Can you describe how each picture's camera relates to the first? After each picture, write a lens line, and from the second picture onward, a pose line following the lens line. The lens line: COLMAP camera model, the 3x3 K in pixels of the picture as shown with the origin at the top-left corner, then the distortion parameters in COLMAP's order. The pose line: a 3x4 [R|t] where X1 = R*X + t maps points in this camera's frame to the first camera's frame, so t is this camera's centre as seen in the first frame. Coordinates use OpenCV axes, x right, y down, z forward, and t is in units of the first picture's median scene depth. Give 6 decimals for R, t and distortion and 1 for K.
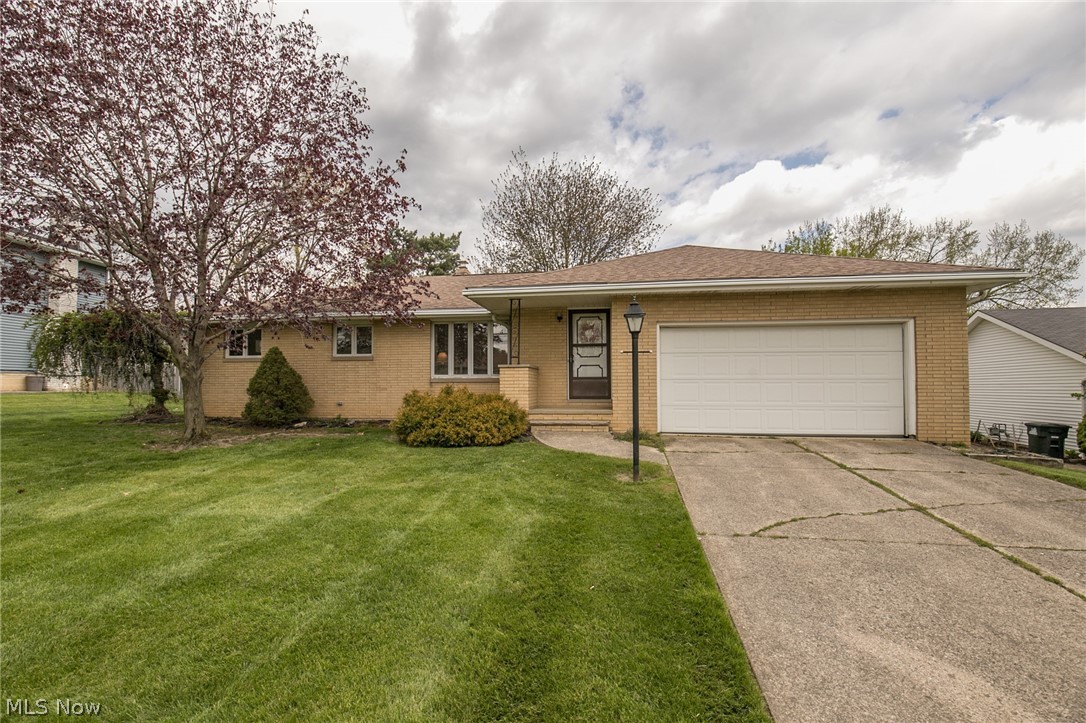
lens RADIAL K [[492.7, 0, 544.9], [0, 492.7, 369.0], [0, 0, 1]] dist [-0.014494, 0.003931]
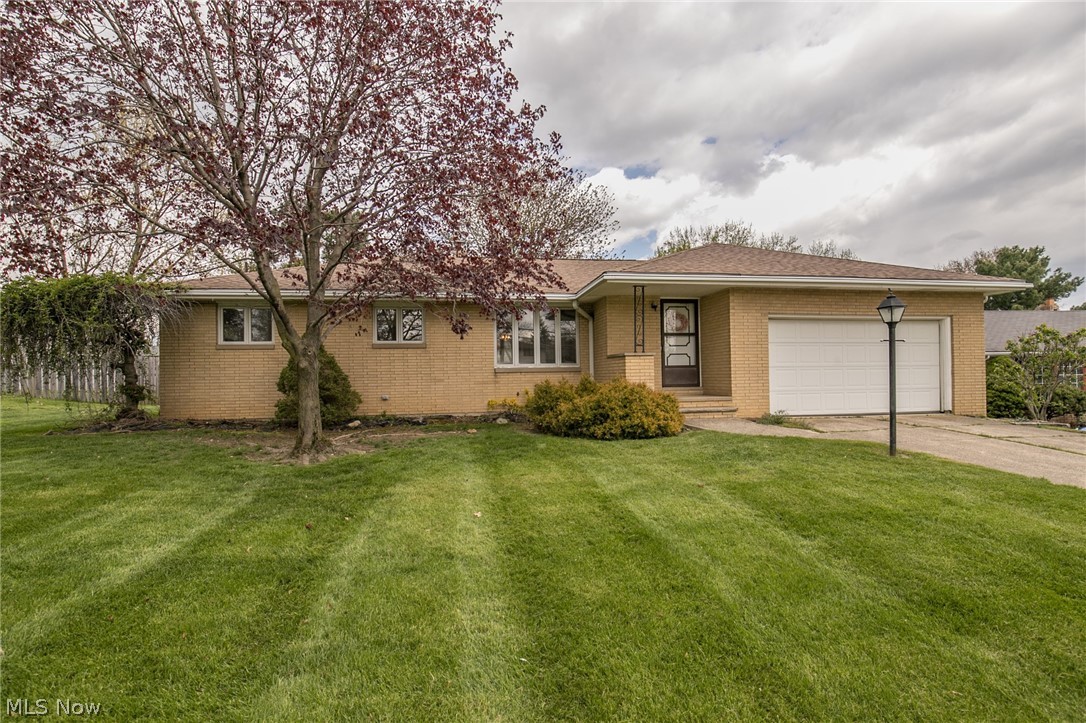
lens RADIAL K [[490.8, 0, 542.9], [0, 490.8, 362.2], [0, 0, 1]] dist [-0.011718, 0.000158]
pose [[0.953263, -0.002777, 0.302130, -0.411301], [0.001339, 0.999987, 0.004967, 0.003318], [-0.302140, -0.004330, 0.953254, 0.094296]]
